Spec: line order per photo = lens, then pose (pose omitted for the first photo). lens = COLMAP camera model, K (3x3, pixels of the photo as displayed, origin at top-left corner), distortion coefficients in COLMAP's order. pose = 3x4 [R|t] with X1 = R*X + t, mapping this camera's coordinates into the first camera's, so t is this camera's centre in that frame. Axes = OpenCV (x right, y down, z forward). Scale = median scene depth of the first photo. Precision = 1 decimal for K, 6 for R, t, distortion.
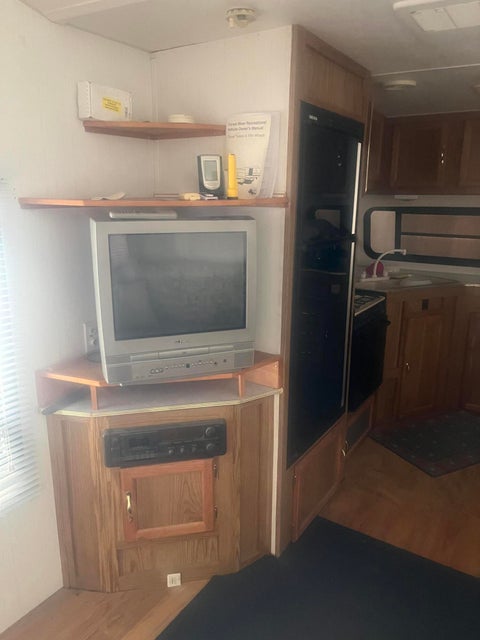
lens RADIAL K [[484.7, 0, 236.8], [0, 484.7, 316.2], [0, 0, 1]] dist [0.058536, -0.083499]
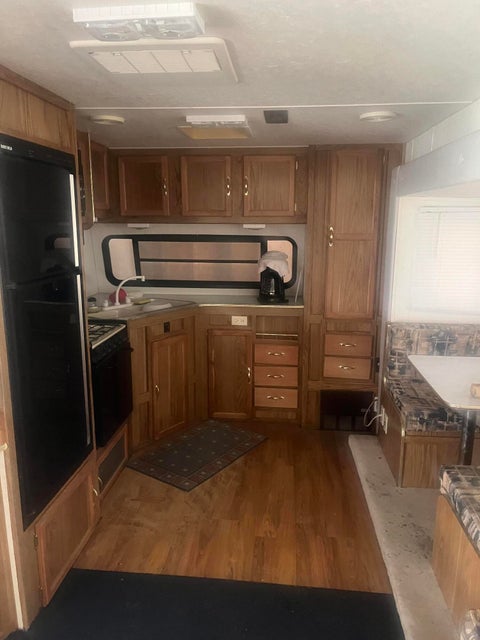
lens RADIAL K [[484.7, 0, 239.7], [0, 484.7, 316.6], [0, 0, 1]] dist [0.058536, -0.083499]
pose [[0.884069, -0.096999, 0.457180, 0.058399], [0.118317, 0.992810, -0.018153, -0.010488], [-0.452132, 0.070140, 0.889189, -0.004966]]
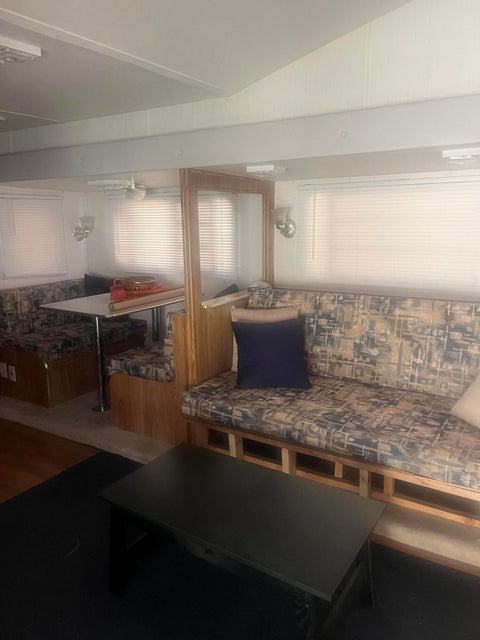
lens RADIAL K [[484.7, 0, 236.1], [0, 484.7, 318.1], [0, 0, 1]] dist [0.058536, -0.083499]
pose [[-0.027696, -0.209709, 0.977371, -0.471215], [0.259888, 0.942613, 0.209616, -0.014779], [-0.965242, 0.259812, 0.028394, 0.181749]]
